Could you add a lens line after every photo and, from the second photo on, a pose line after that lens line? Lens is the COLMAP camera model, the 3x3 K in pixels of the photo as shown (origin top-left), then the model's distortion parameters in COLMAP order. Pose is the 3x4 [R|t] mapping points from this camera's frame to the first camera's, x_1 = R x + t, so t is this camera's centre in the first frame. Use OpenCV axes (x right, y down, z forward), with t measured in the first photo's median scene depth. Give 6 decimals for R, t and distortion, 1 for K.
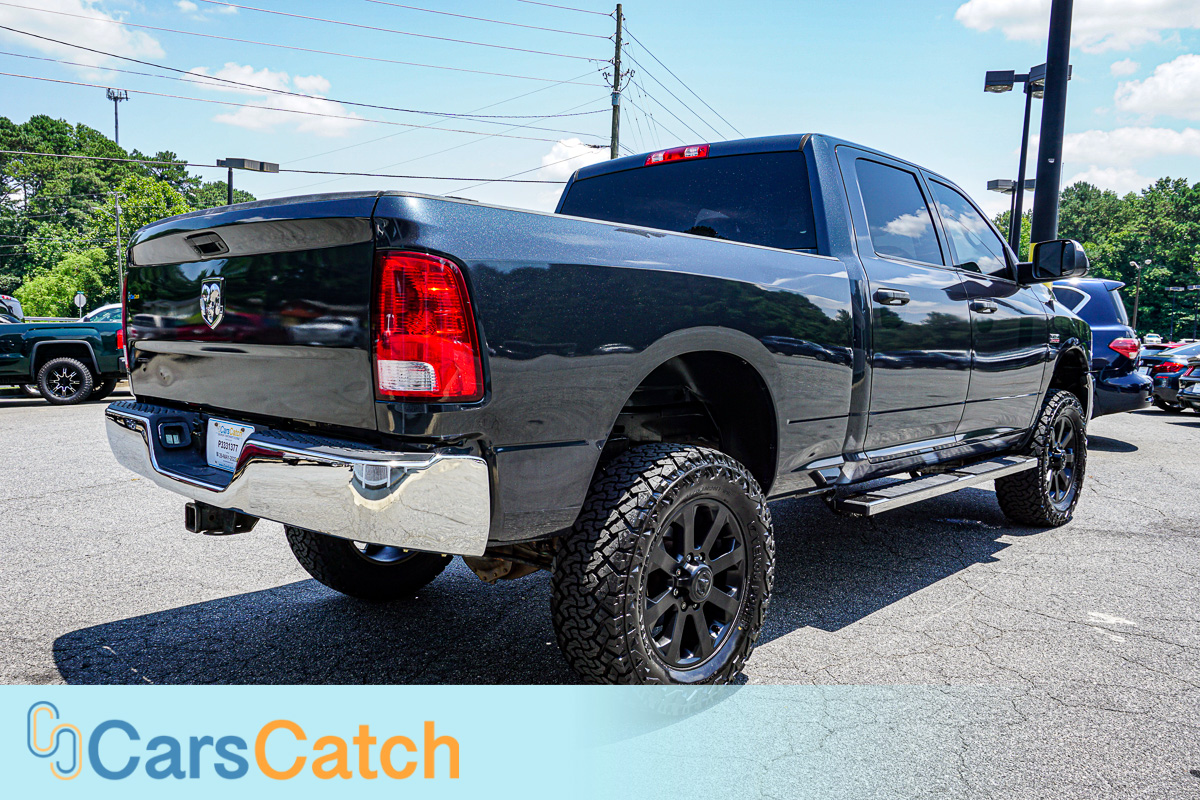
lens RADIAL K [[912.5, 0, 556.3], [0, 912.5, 399.0], [0, 0, 1]] dist [-0.021985, 0.001773]
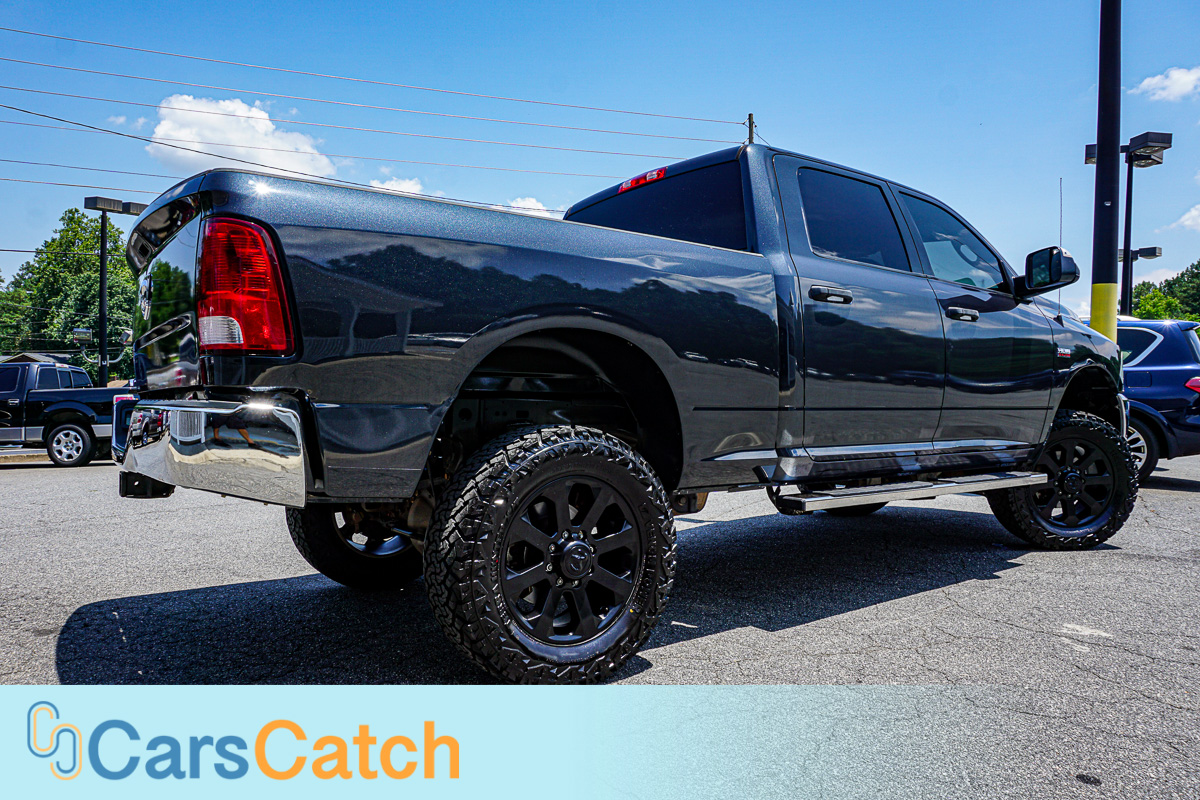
lens RADIAL K [[800.0, 0, 566.2], [0, 800.0, 404.6], [0, 0, 1]] dist [-0.043630, -0.000821]
pose [[0.982874, -0.008988, -0.184061, 0.250805], [-0.005160, 0.997076, -0.076246, 0.079406], [0.184208, 0.075890, 0.979953, 0.098837]]
